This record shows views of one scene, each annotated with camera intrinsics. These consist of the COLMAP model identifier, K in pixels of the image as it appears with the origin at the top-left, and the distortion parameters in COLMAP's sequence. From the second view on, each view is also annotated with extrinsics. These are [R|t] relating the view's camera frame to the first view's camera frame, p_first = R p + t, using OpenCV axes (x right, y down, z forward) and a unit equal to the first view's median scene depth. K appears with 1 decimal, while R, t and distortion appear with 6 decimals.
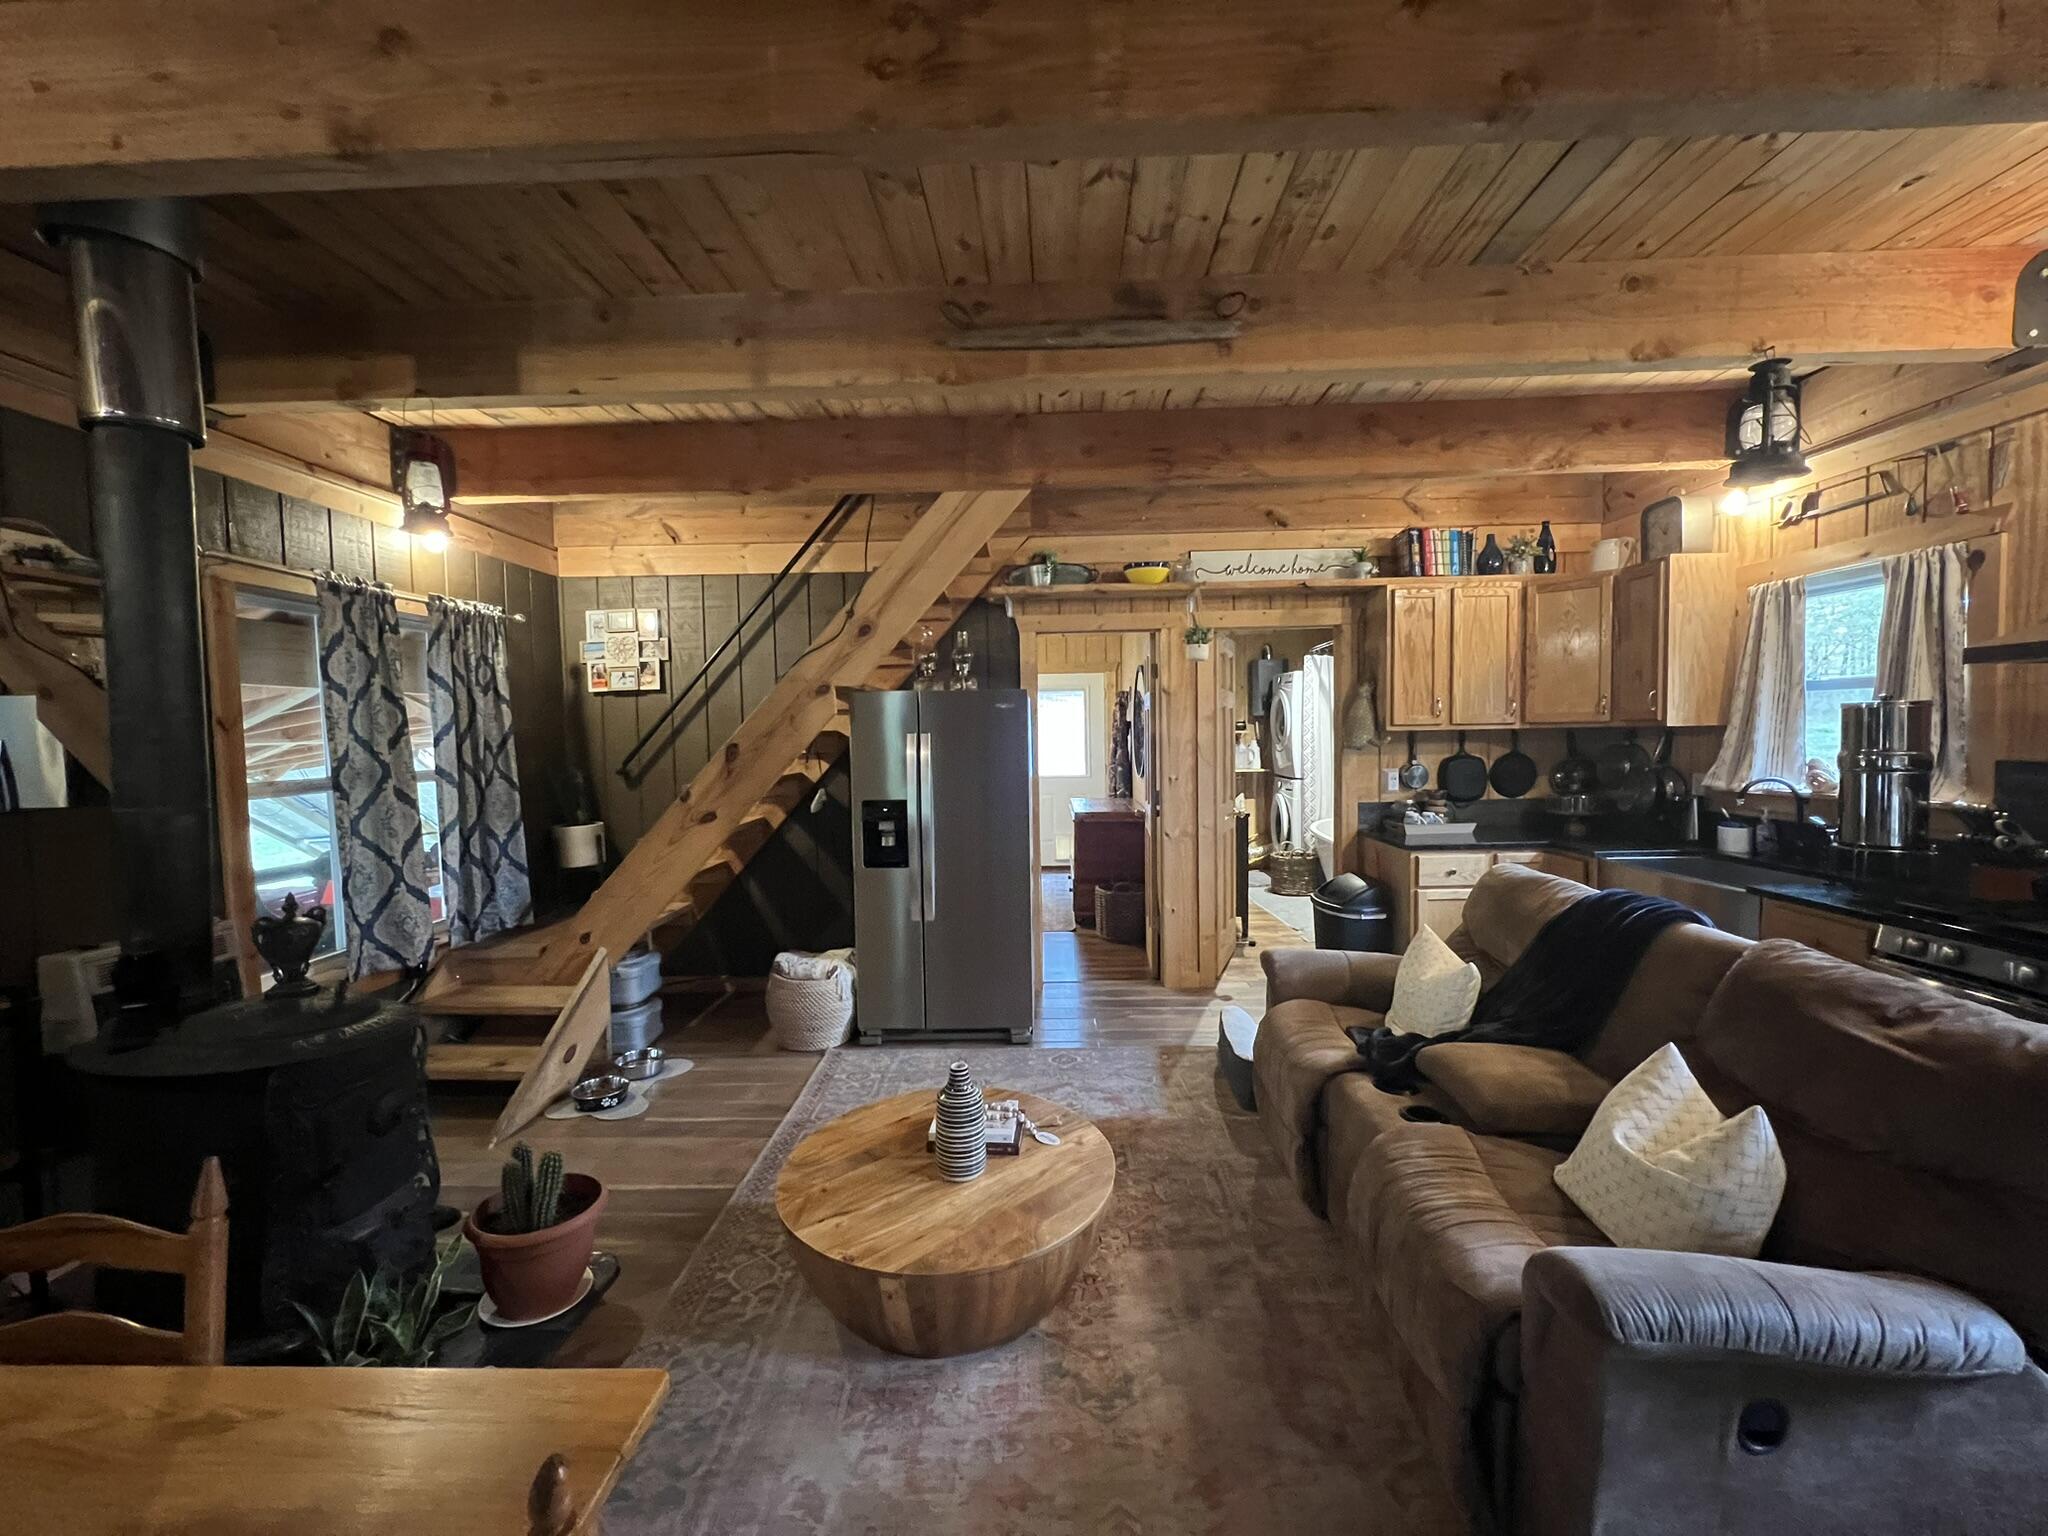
lens RADIAL K [[816.5, 0, 1024.0], [0, 816.5, 768.0], [0, 0, 1]] dist [-0.001101, -0.000149]
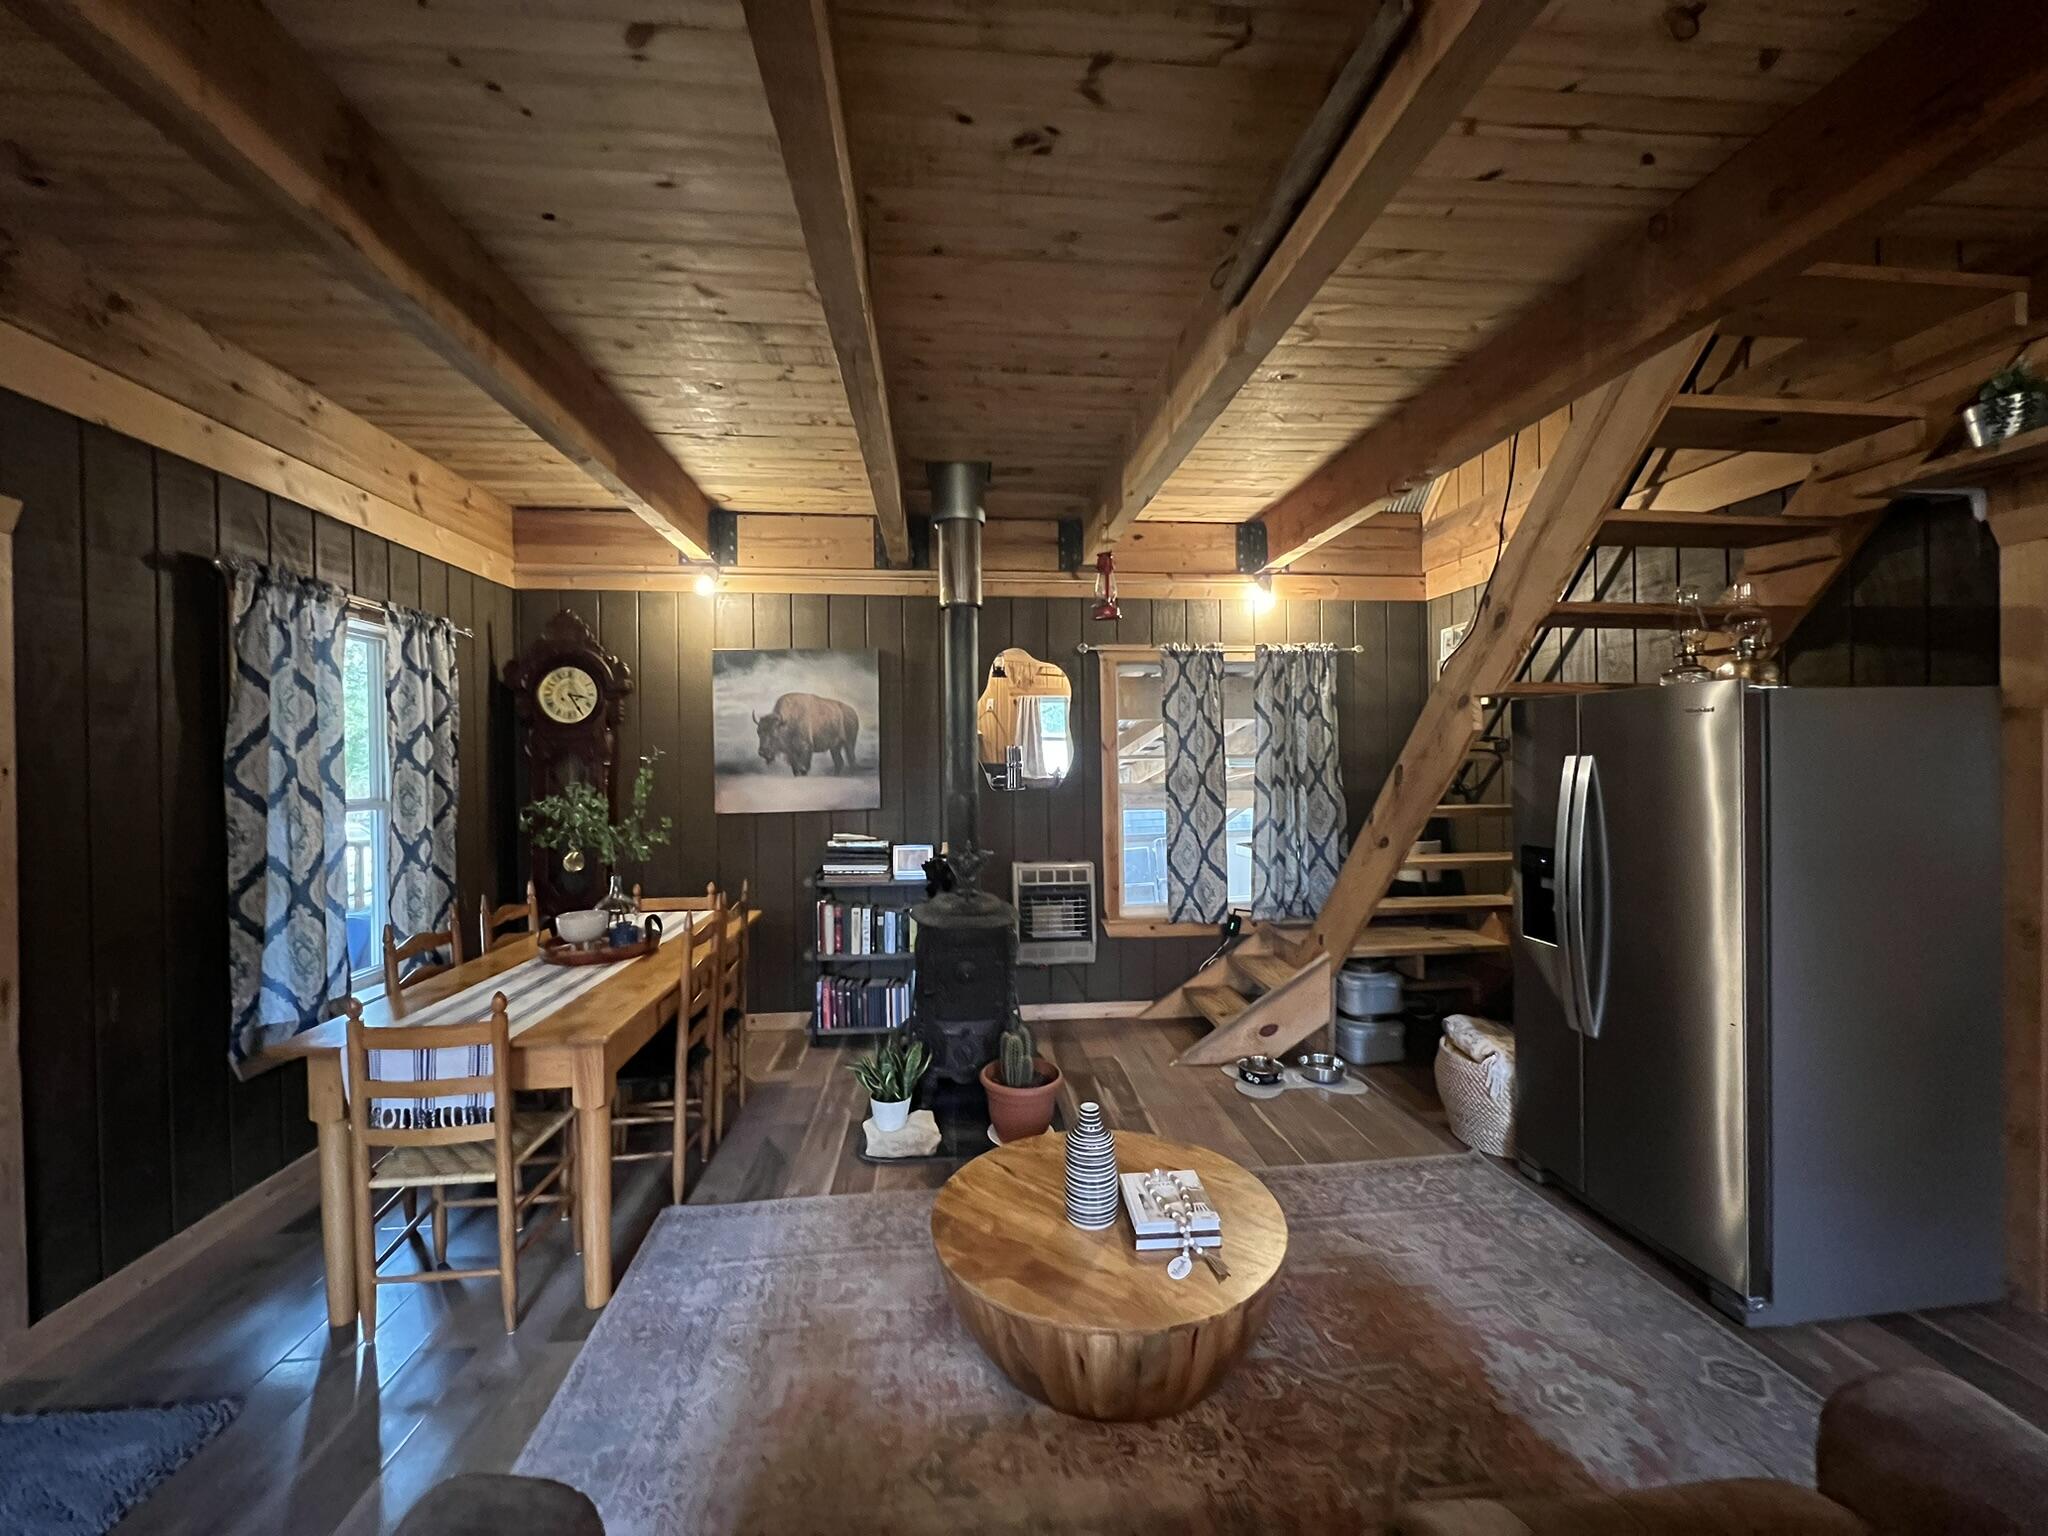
lens RADIAL K [[816.5, 0, 1024.0], [0, 816.5, 768.0], [0, 0, 1]] dist [-0.001101, -0.000149]
pose [[0.128826, 0.025588, -0.991337, 0.498393], [-0.039060, 0.999022, 0.020710, -0.028725], [0.990898, 0.036054, 0.129699, 0.460207]]
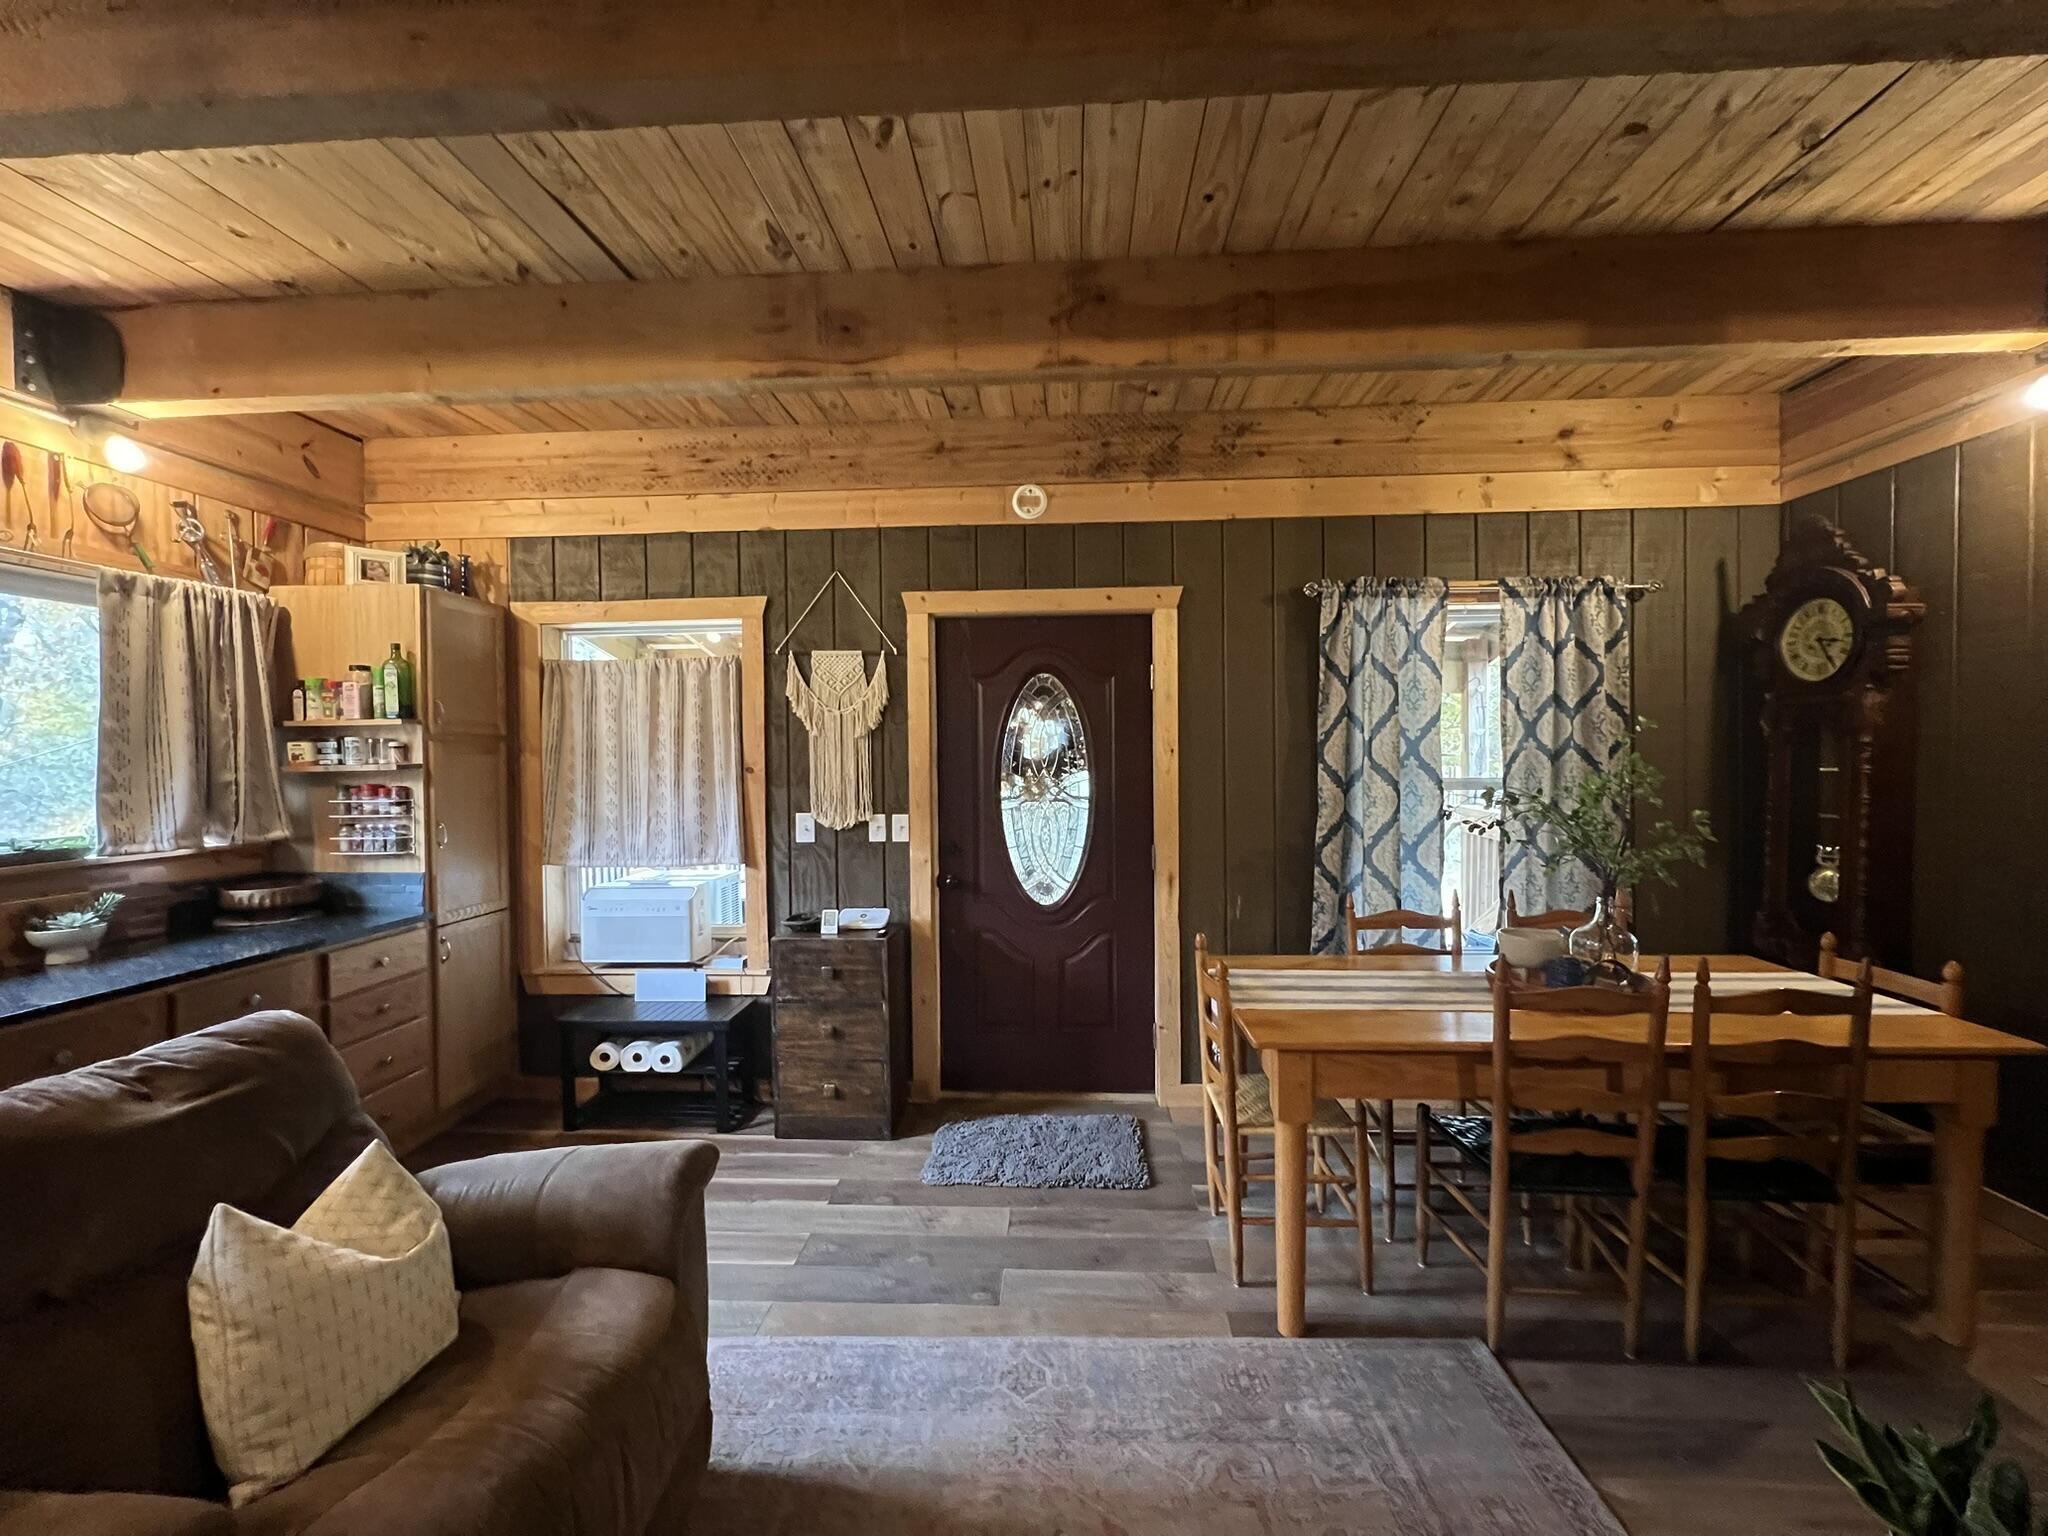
lens RADIAL K [[816.5, 0, 1024.0], [0, 816.5, 768.0], [0, 0, 1]] dist [-0.001101, -0.000149]
pose [[-0.999369, 0.028726, 0.020890, 0.028364], [0.030023, 0.997454, 0.064688, -0.033449], [-0.018978, 0.065274, -0.997687, 0.773826]]
